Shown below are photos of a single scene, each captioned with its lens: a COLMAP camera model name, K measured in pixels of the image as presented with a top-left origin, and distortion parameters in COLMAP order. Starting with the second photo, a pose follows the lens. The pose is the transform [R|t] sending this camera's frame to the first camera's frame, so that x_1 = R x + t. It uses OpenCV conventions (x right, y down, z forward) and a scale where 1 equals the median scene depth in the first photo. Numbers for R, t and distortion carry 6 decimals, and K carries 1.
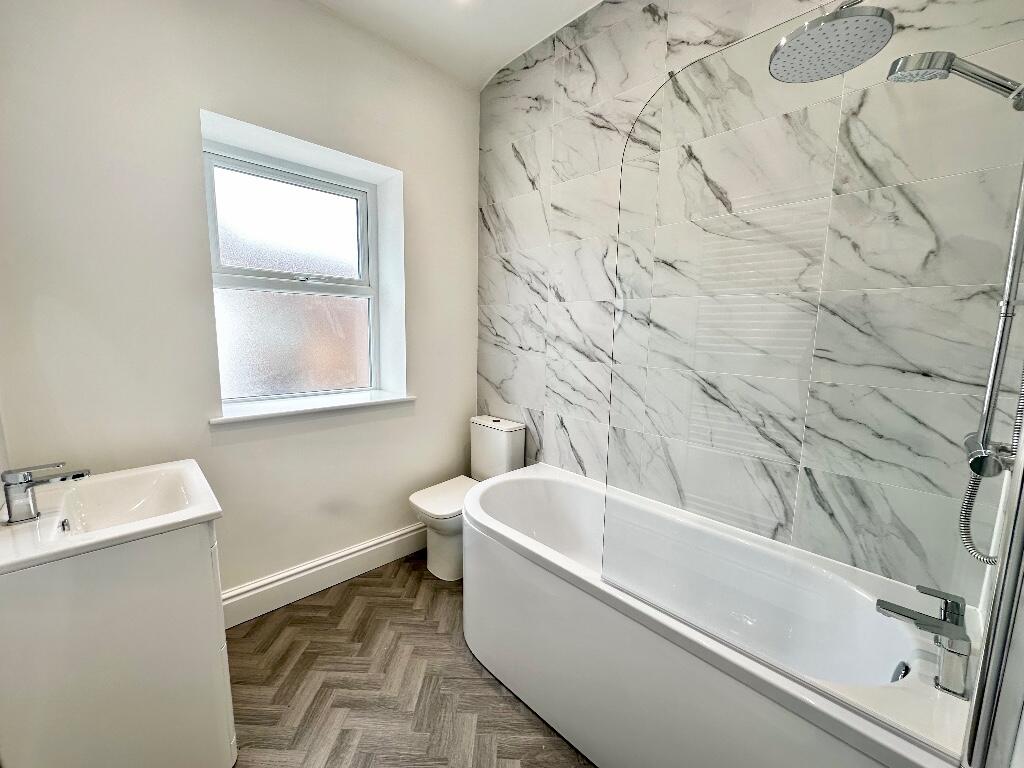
lens RADIAL K [[408.1, 0, 511.4], [0, 408.1, 382.2], [0, 0, 1]] dist [-0.001272, 0.000009]
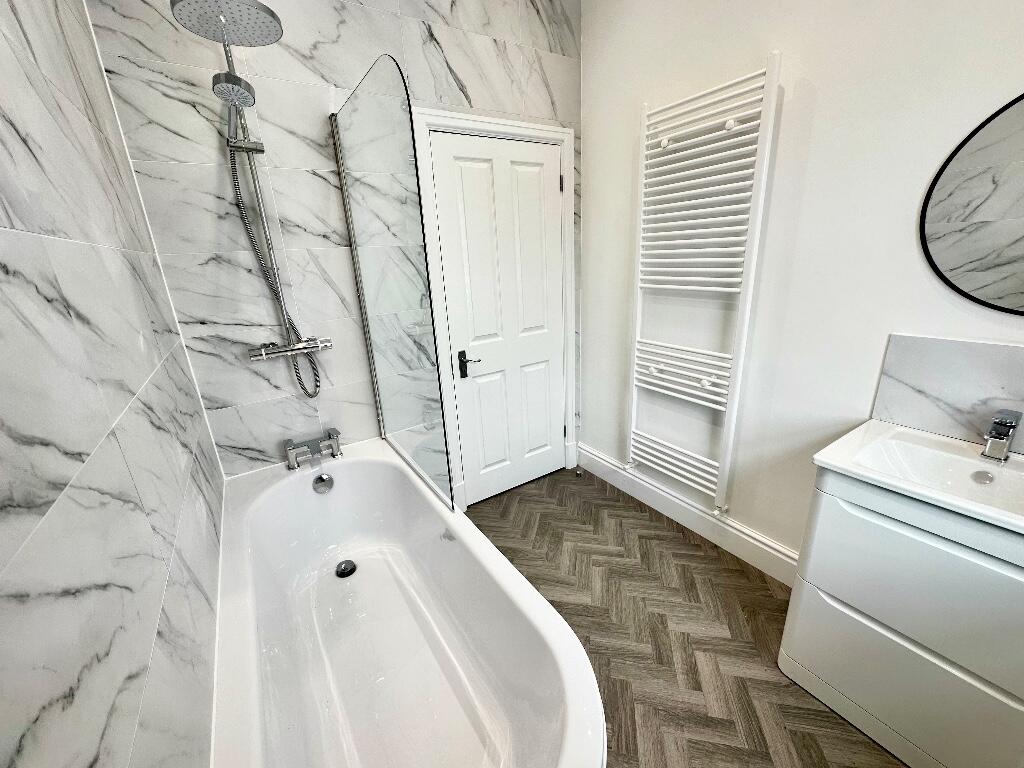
lens RADIAL K [[408.1, 0, 511.4], [0, 408.1, 382.2], [0, 0, 1]] dist [-0.001272, 0.000009]
pose [[-0.983596, -0.031264, 0.177654, -0.108155], [0.049738, 0.899681, 0.433706, -0.278941], [-0.173391, 0.435428, -0.883367, 1.602243]]
